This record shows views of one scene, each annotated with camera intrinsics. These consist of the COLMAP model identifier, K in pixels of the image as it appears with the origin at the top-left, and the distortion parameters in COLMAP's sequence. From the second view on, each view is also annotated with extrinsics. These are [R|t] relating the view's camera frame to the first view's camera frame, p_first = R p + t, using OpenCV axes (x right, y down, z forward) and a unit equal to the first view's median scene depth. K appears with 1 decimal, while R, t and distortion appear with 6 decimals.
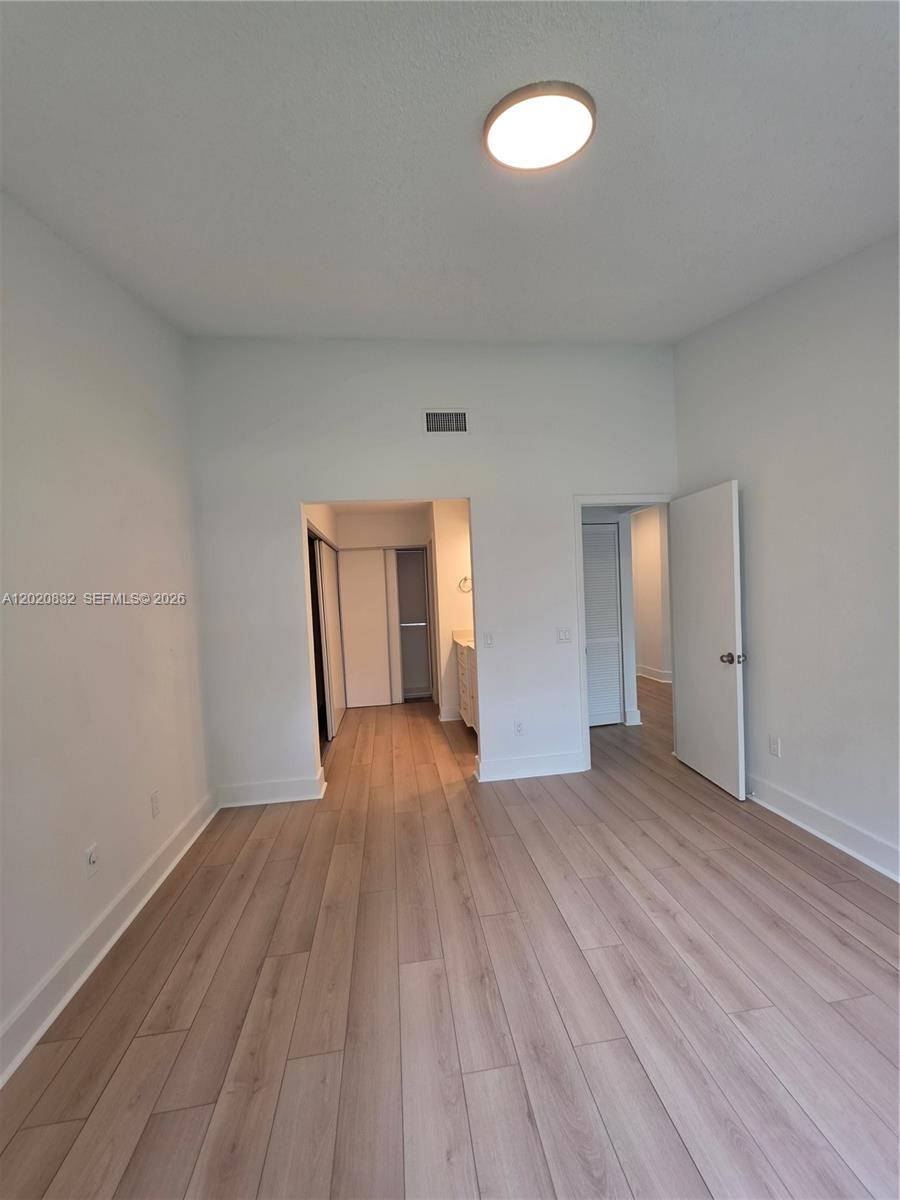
lens RADIAL K [[483.5, 0, 451.7], [0, 483.5, 601.7], [0, 0, 1]] dist [-0.004643, 0.000453]
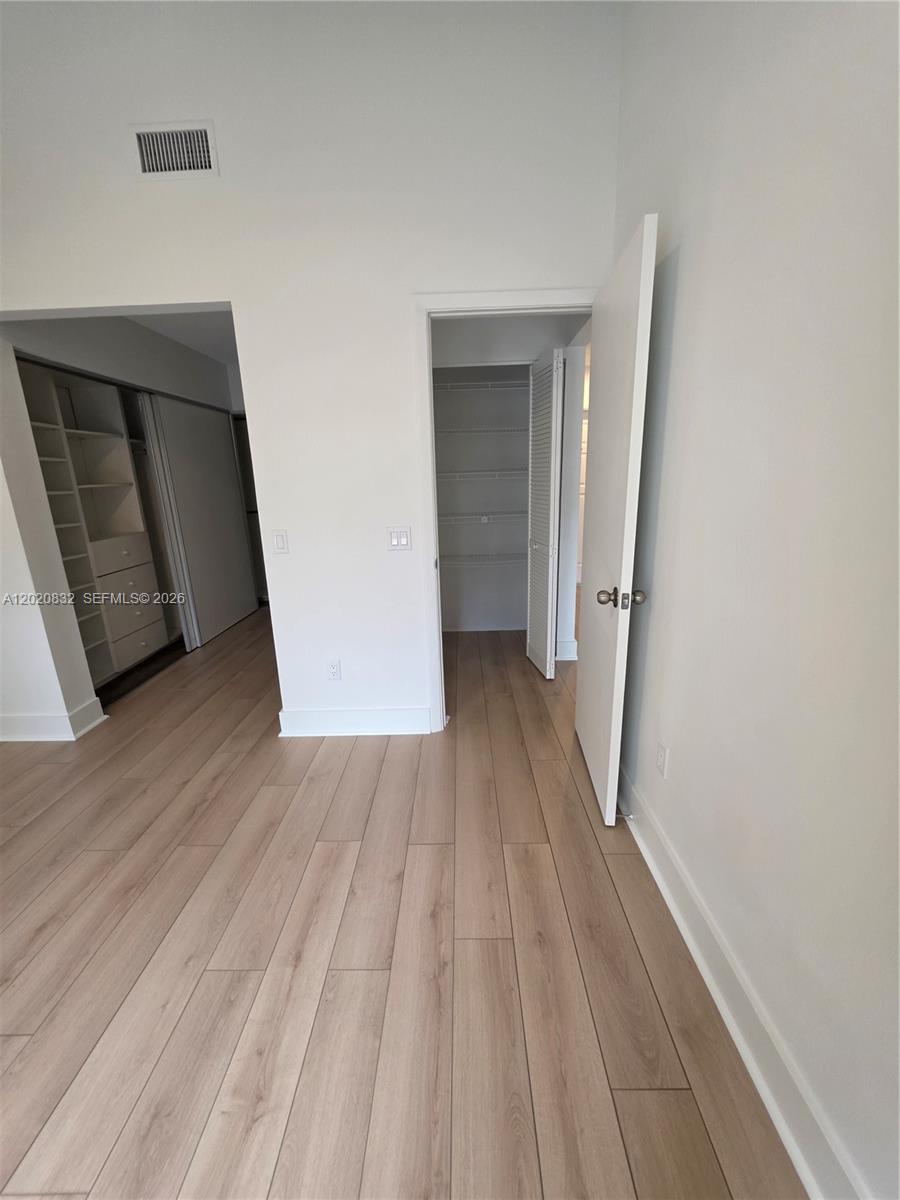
lens RADIAL K [[483.5, 0, 451.7], [0, 483.5, 601.7], [0, 0, 1]] dist [-0.004643, 0.000453]
pose [[0.989448, 0.056470, -0.133429, 0.474619], [-0.024715, 0.973205, 0.228606, 0.001863], [0.142763, -0.222896, 0.964332, 0.450327]]
